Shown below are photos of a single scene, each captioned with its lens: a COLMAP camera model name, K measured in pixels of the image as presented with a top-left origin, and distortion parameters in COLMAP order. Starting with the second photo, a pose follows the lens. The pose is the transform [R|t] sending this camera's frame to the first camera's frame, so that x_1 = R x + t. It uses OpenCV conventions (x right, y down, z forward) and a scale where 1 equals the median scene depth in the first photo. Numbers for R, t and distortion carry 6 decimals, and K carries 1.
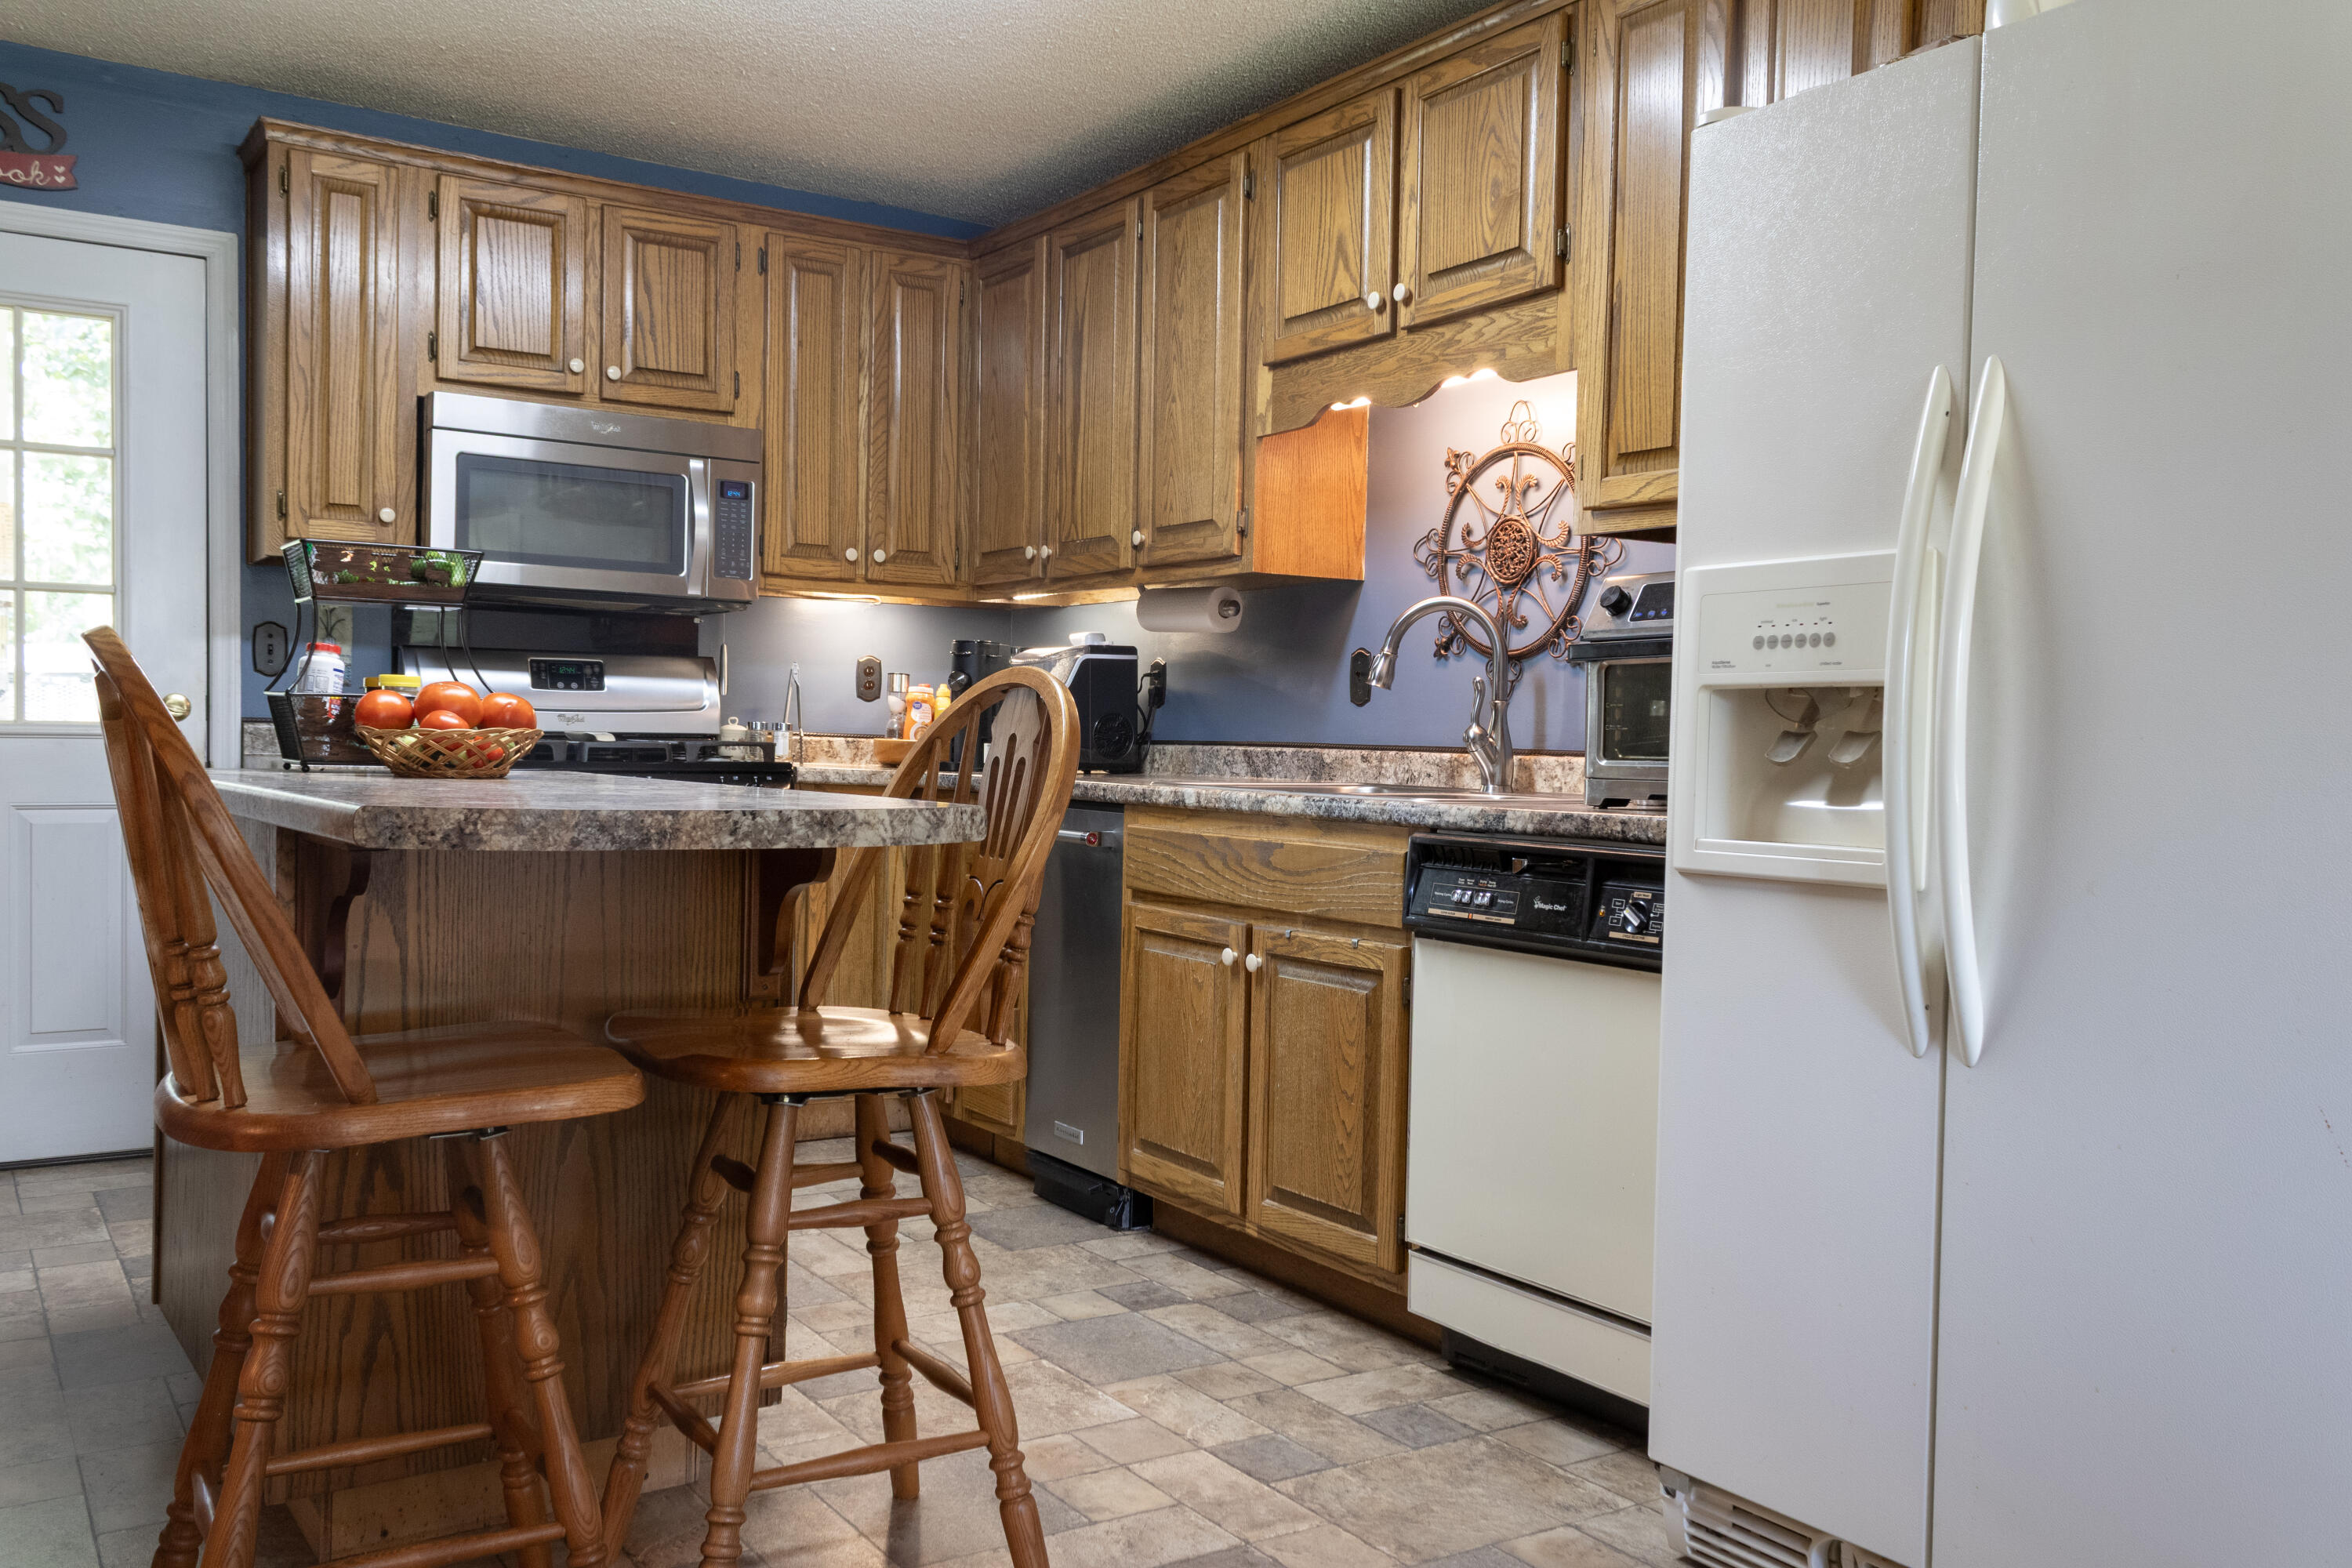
lens RADIAL K [[1918.7, 0, 1163.6], [0, 1918.7, 782.2], [0, 0, 1]] dist [0.024156, -0.019097]
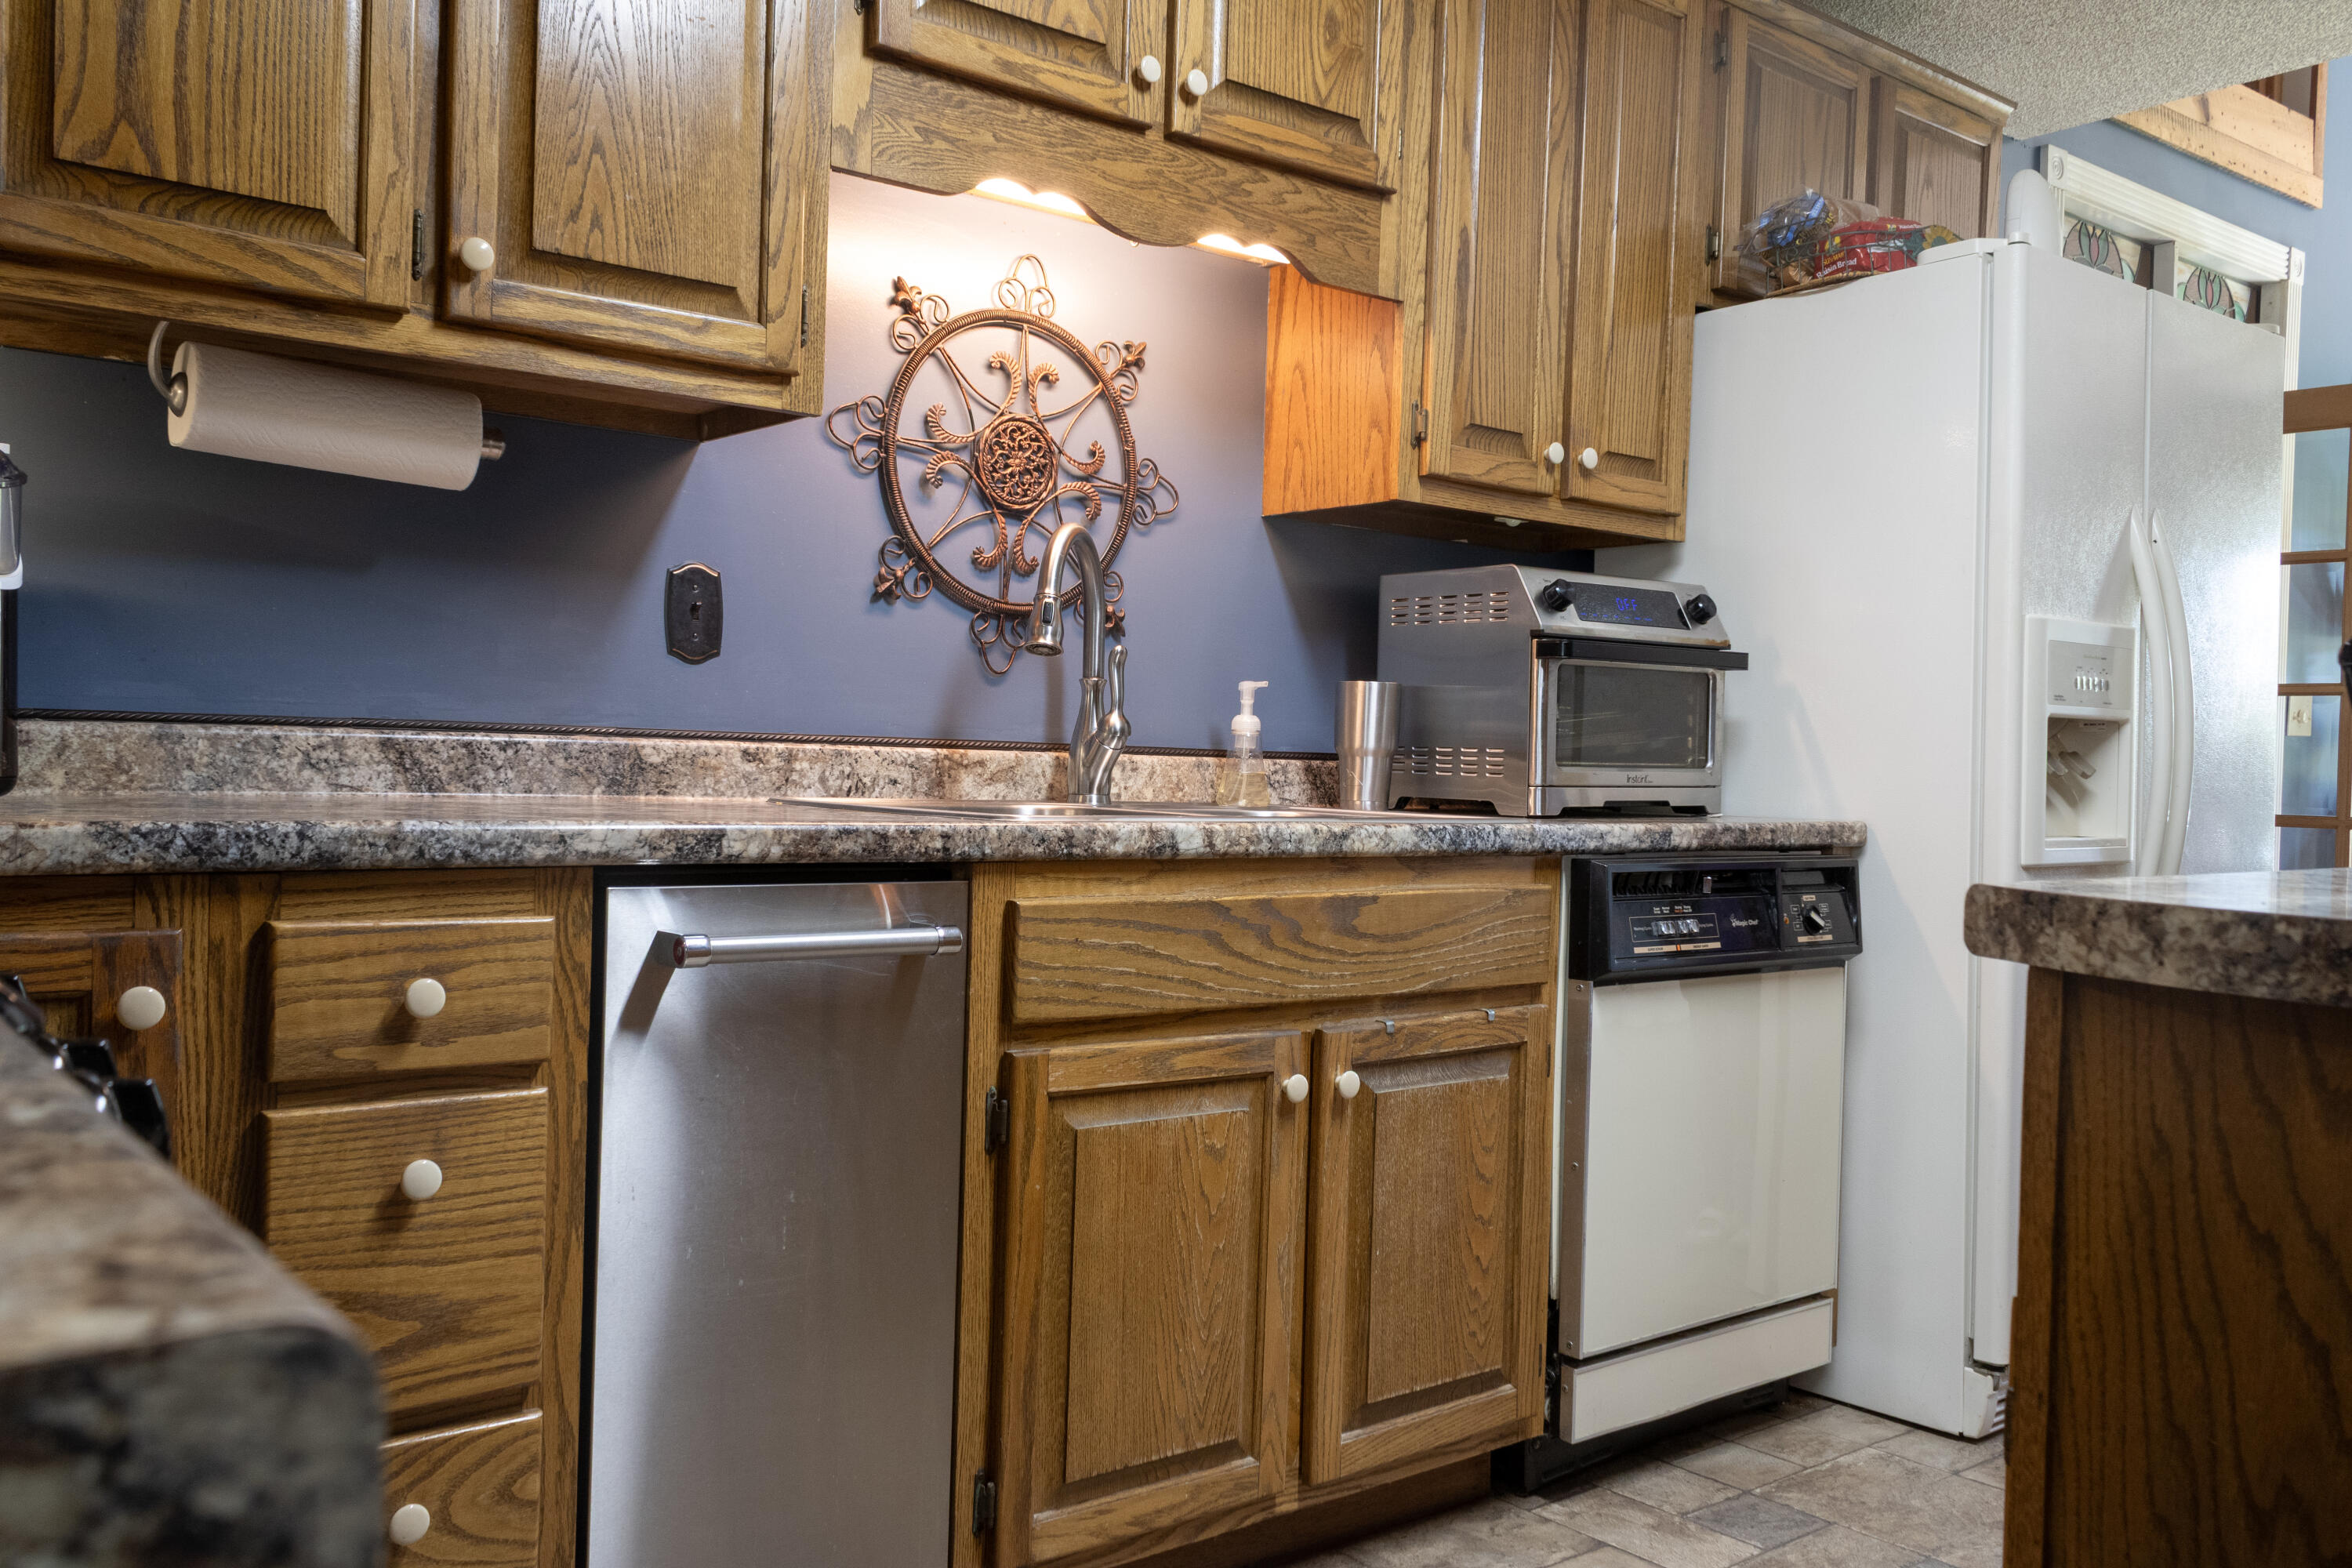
lens RADIAL K [[1918.7, 0, 1161.9], [0, 1918.7, 783.6], [0, 0, 1]] dist [0.024156, -0.019097]
pose [[-0.101123, -0.037654, 0.994161, -0.589574], [-0.007093, 0.999285, 0.037126, -0.031772], [-0.994849, -0.003297, -0.101318, 1.122761]]
